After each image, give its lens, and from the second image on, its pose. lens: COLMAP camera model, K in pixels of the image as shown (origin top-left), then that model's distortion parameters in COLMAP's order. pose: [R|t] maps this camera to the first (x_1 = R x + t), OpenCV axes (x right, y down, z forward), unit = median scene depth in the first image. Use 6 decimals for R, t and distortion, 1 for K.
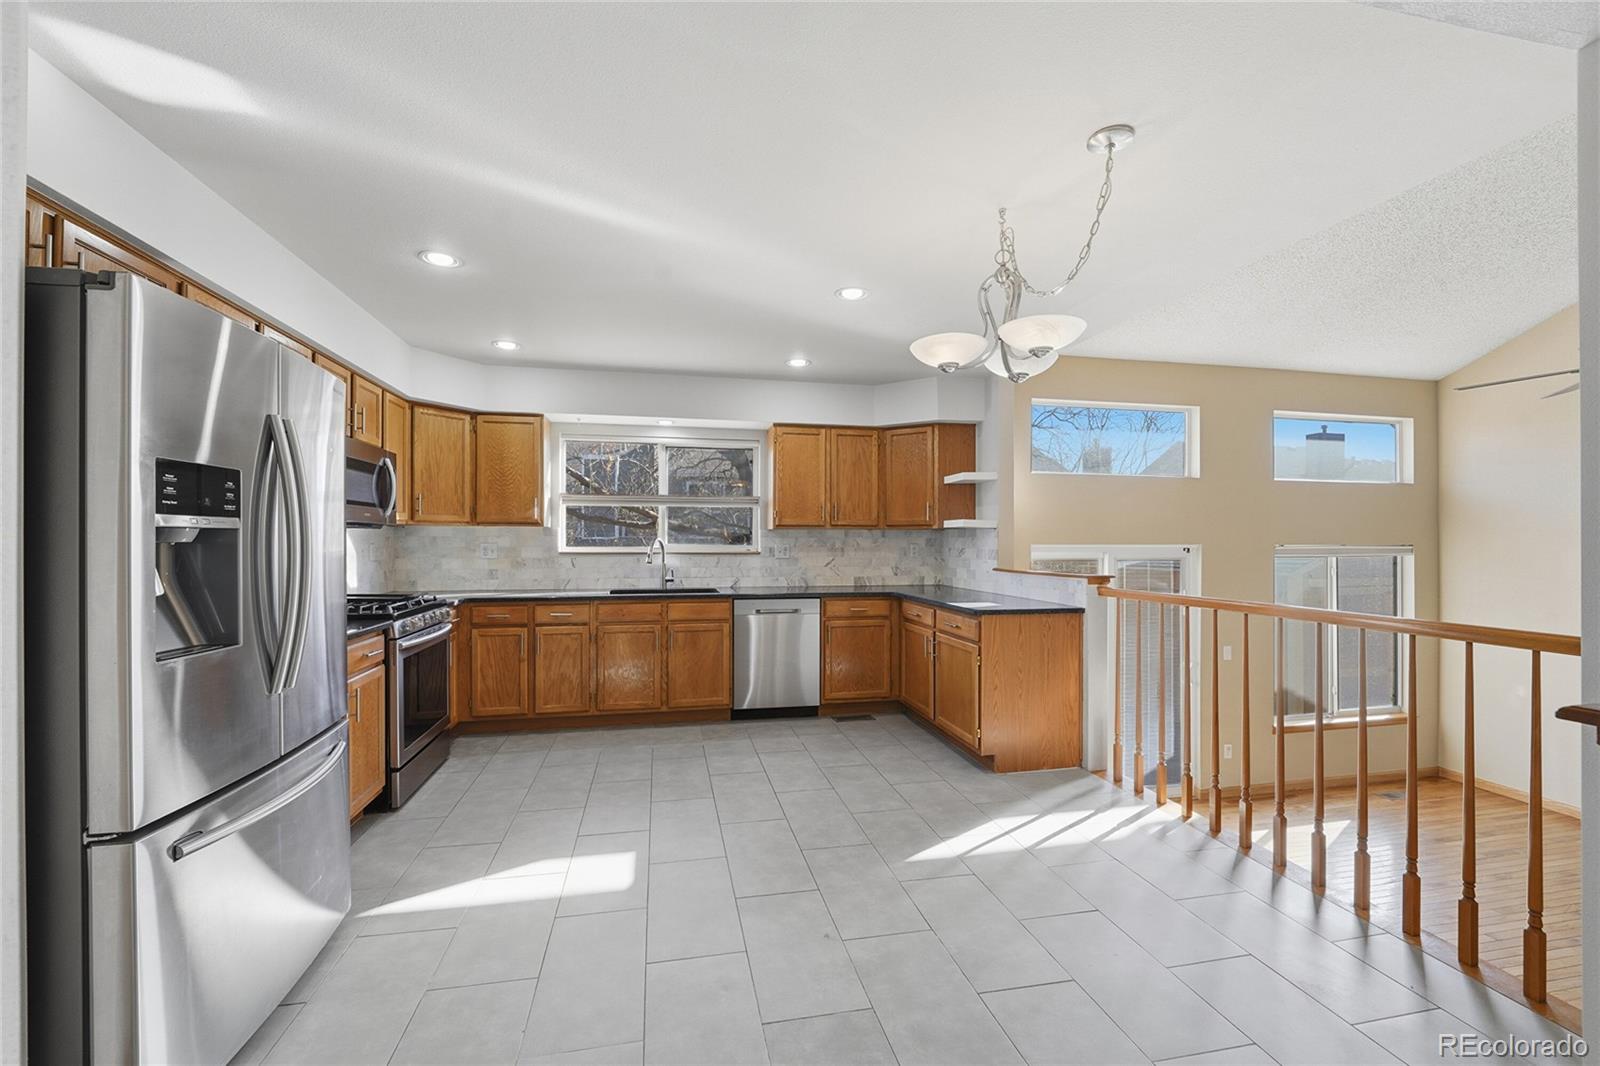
lens RADIAL K [[654.0, 0, 792.8], [0, 654.0, 534.7], [0, 0, 1]] dist [-0.000643, -0.000168]
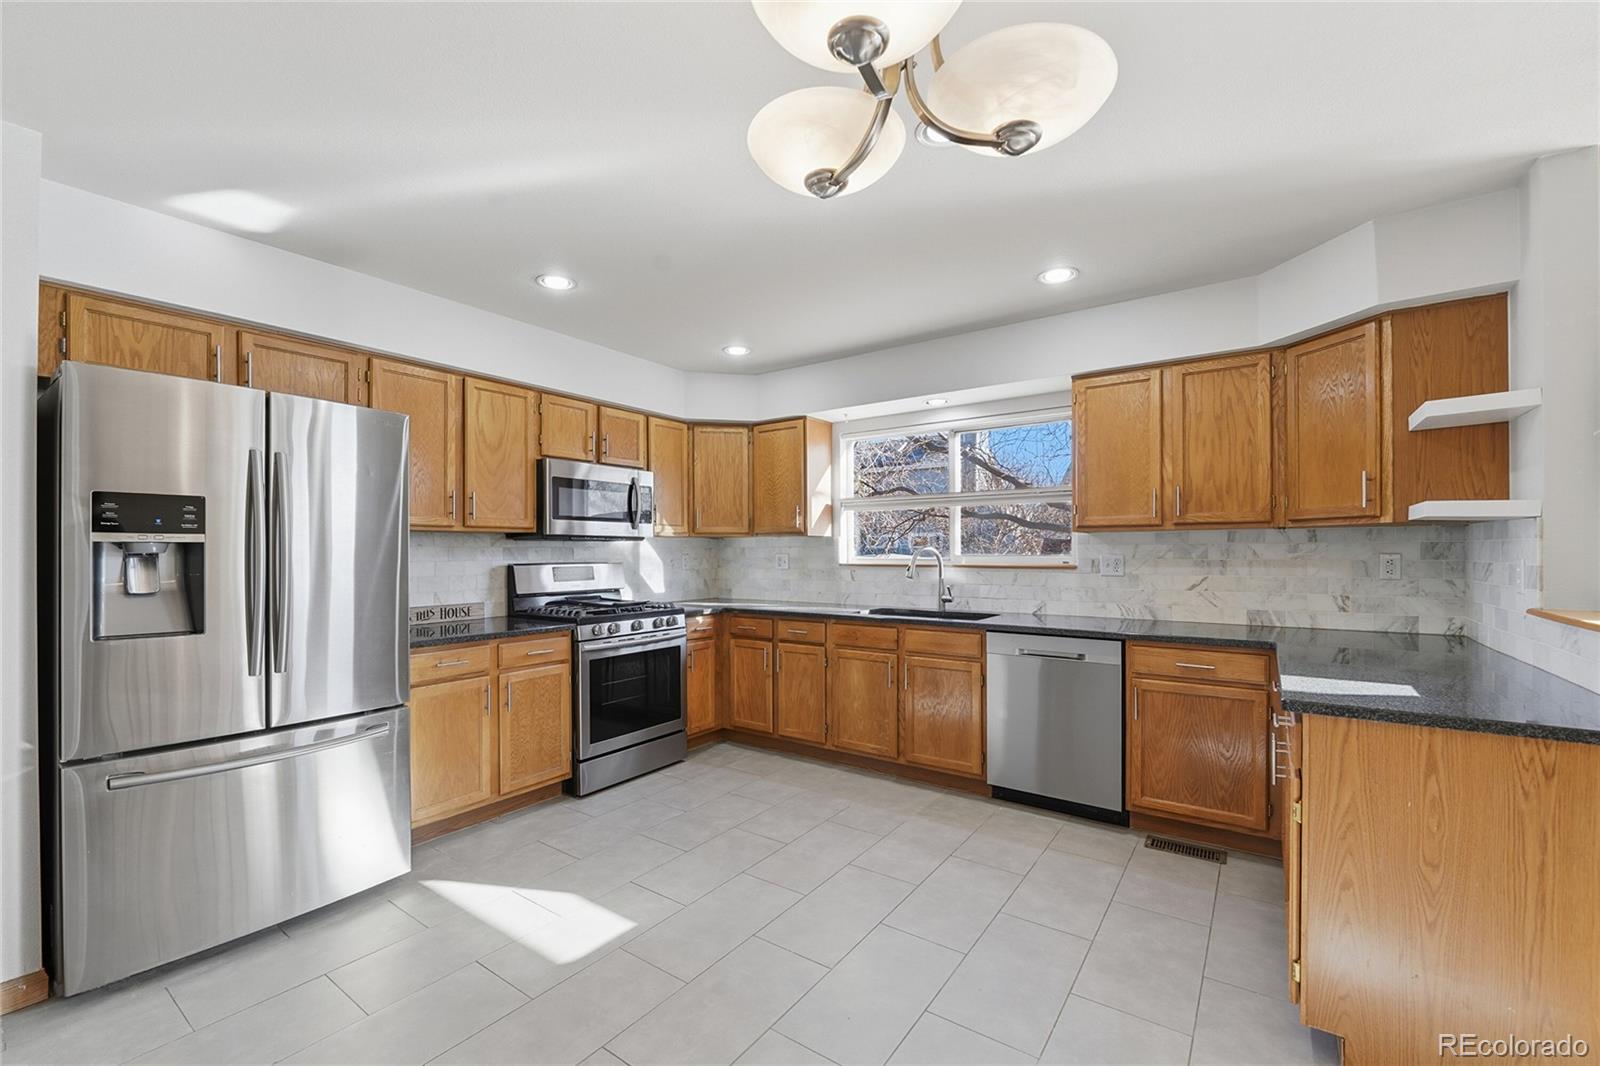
lens RADIAL K [[665.3, 0, 782.6], [0, 665.3, 546.5], [0, 0, 1]] dist [-0.007656, -0.000553]
pose [[0.672250, -0.009812, -0.740259, 0.298557], [0.011298, 0.999932, -0.002994, 0.005242], [0.740238, -0.006351, 0.672315, 0.336644]]
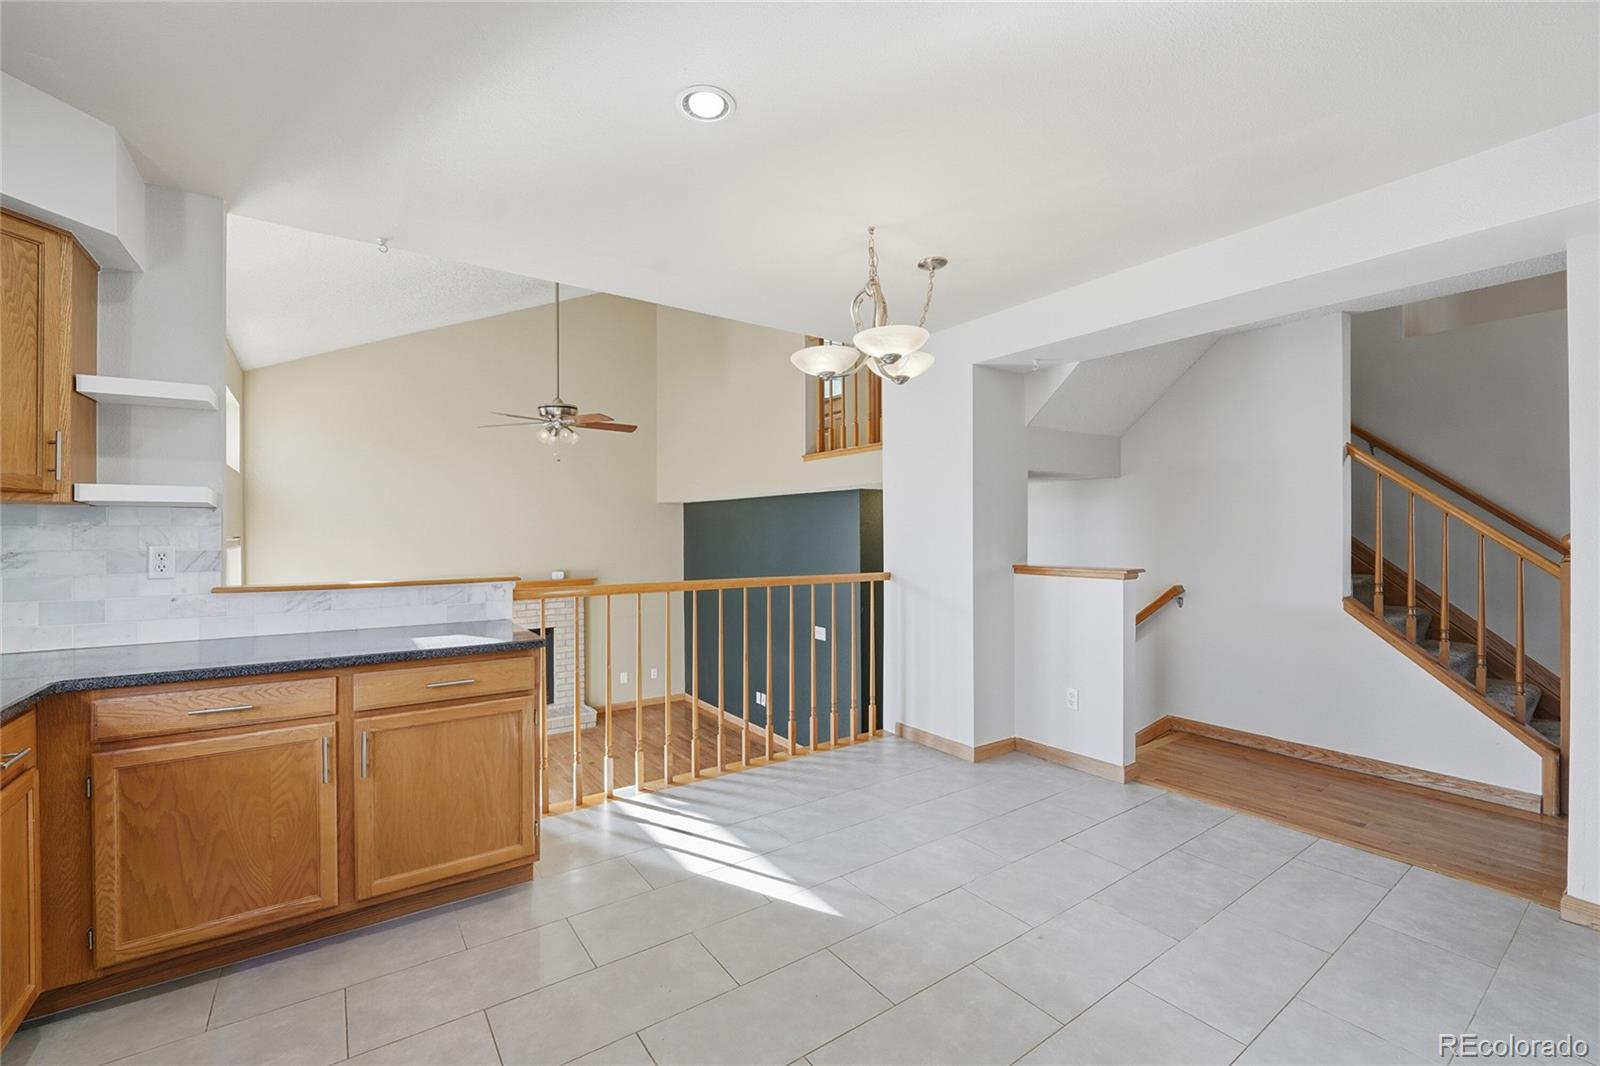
lens RADIAL K [[671.0, 0, 777.8], [0, 671.0, 533.7], [0, 0, 1]] dist [-0.011177, -0.000305]
pose [[-0.392774, -0.001911, 0.919633, -0.327804], [-0.010649, 0.999940, -0.002470, 0.006428], [-0.919573, -0.010763, -0.392771, 0.809432]]
